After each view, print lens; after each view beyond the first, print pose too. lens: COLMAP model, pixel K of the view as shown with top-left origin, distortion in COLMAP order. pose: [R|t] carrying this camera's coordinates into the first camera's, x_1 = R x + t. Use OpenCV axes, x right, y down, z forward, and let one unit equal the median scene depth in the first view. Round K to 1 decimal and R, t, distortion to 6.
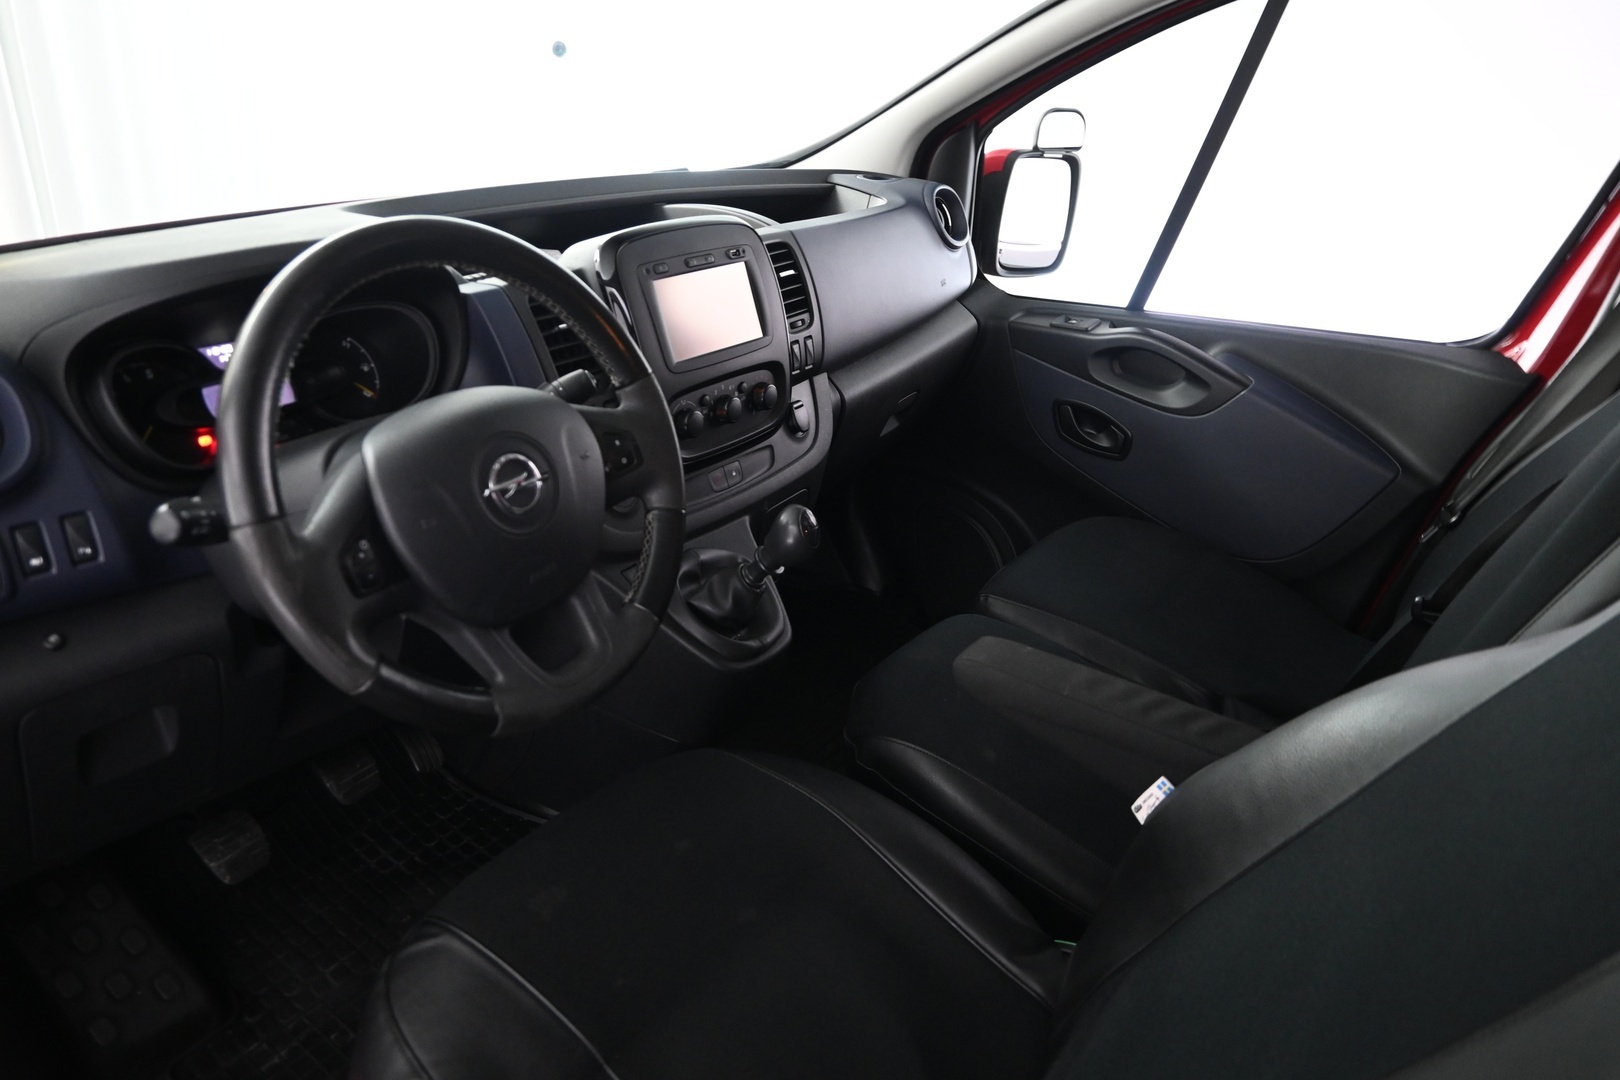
lens RADIAL K [[1088.4, 0, 810.0], [0, 1088.4, 540.0], [0, 0, 1]] dist [-0.011868, -0.001668]
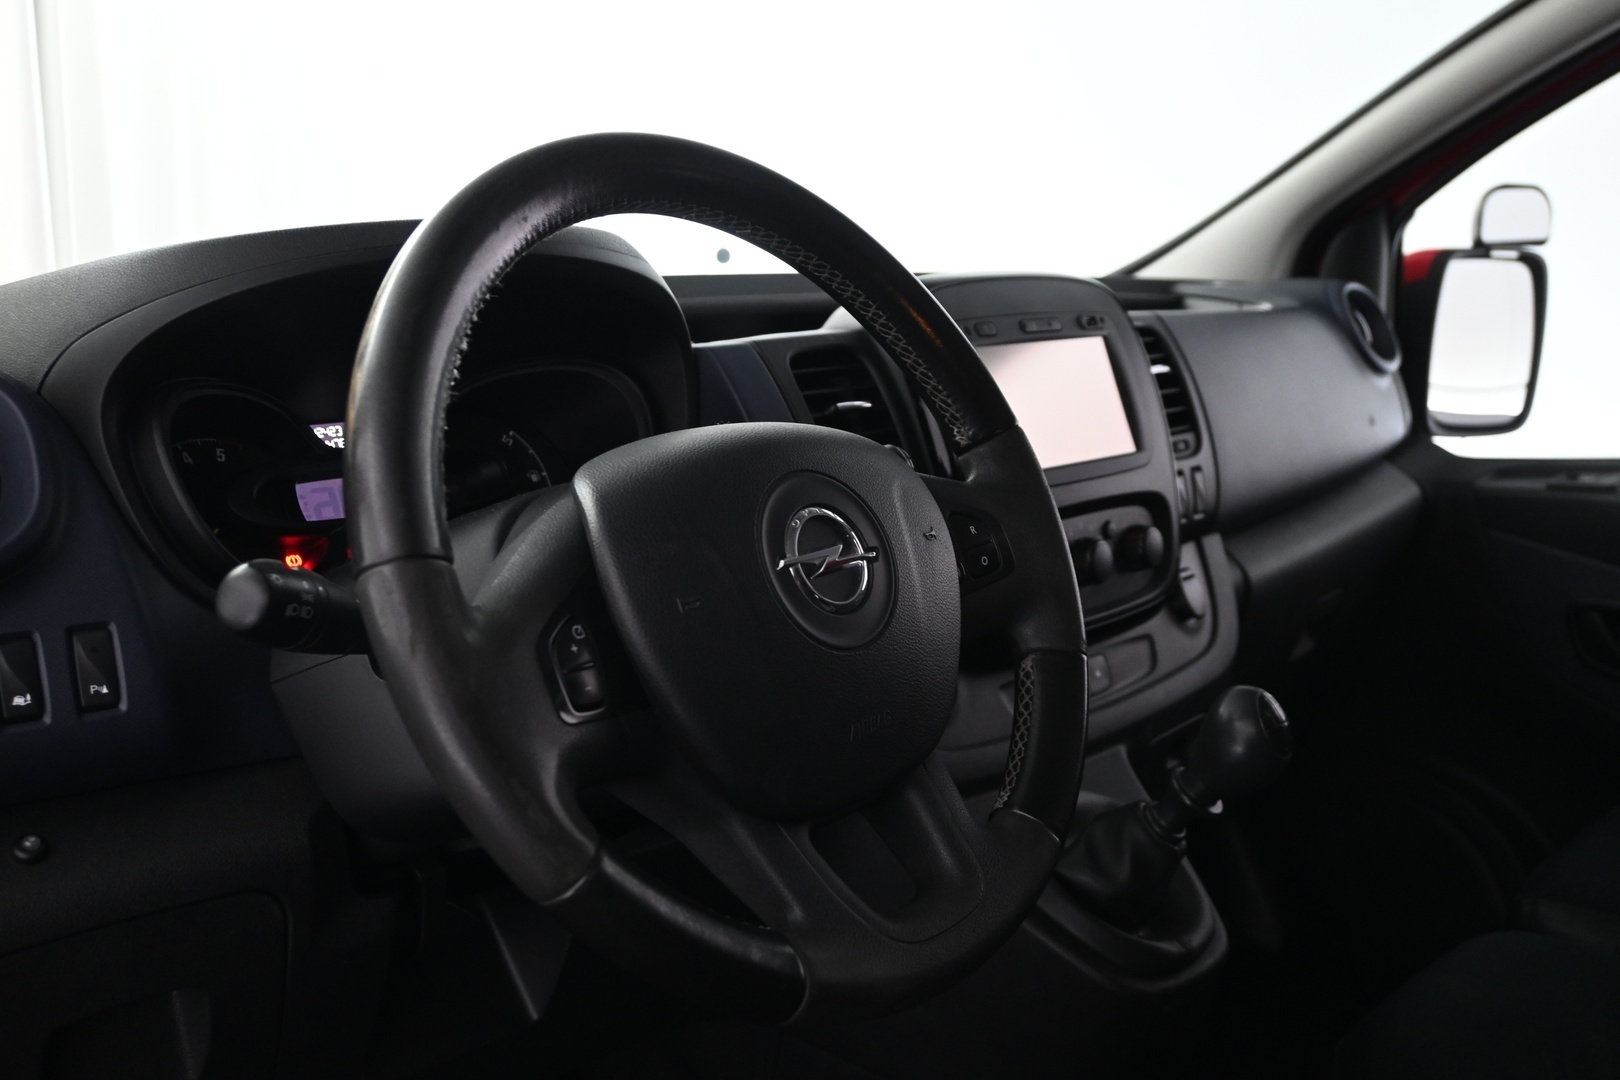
lens RADIAL K [[1548.7, 0, 810.0], [0, 1548.7, 540.0], [0, 0, 1]] dist [-0.010163, -0.021361]
pose [[0.988286, -0.037426, -0.147950, -0.106386], [-0.001824, 0.966497, -0.256673, 0.094700], [0.152599, 0.253936, 0.955107, 0.156550]]
